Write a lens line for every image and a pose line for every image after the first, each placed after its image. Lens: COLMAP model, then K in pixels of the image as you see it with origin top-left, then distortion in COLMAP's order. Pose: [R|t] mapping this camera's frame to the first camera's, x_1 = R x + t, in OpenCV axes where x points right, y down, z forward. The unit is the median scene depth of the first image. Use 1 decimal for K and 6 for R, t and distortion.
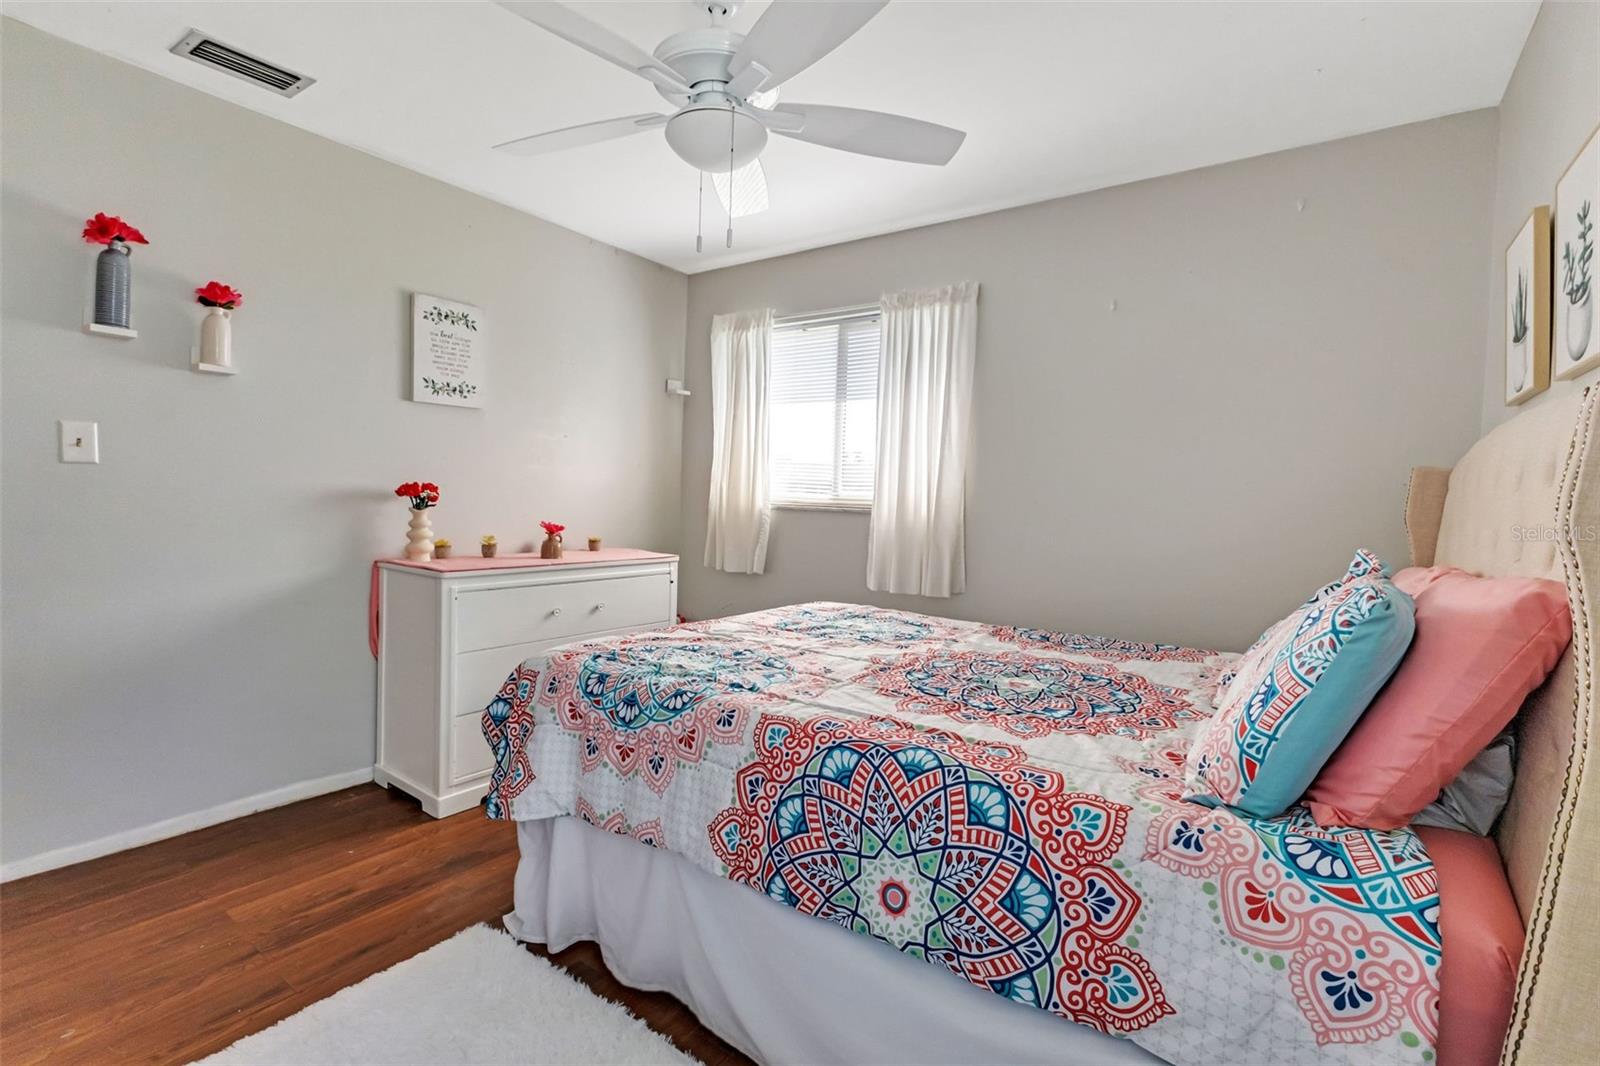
lens RADIAL K [[702.9, 0, 807.3], [0, 702.9, 526.6], [0, 0, 1]] dist [0.034073, 0.000198]
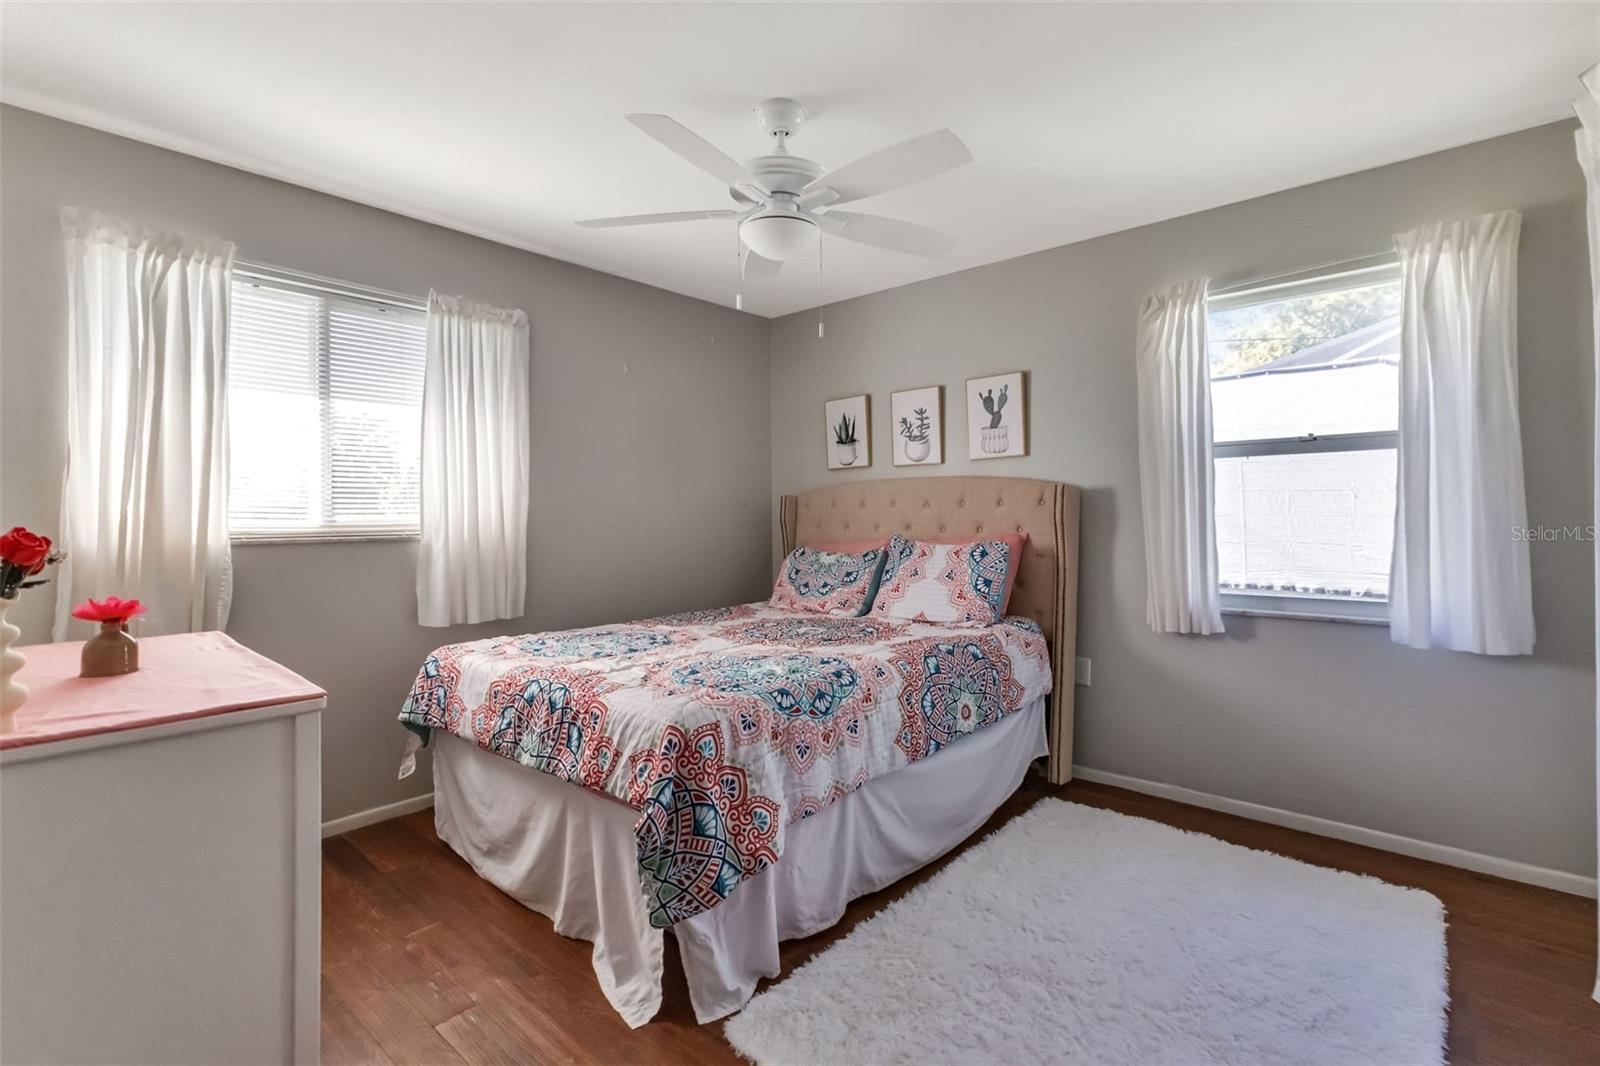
lens RADIAL K [[728.6, 0, 803.8], [0, 728.6, 507.1], [0, 0, 1]] dist [0.005854, 0.000214]
pose [[0.135769, -0.024514, 0.990437, -1.418919], [0.056061, 0.998282, 0.017024, -0.091731], [-0.989153, 0.053214, 0.136910, 0.804834]]
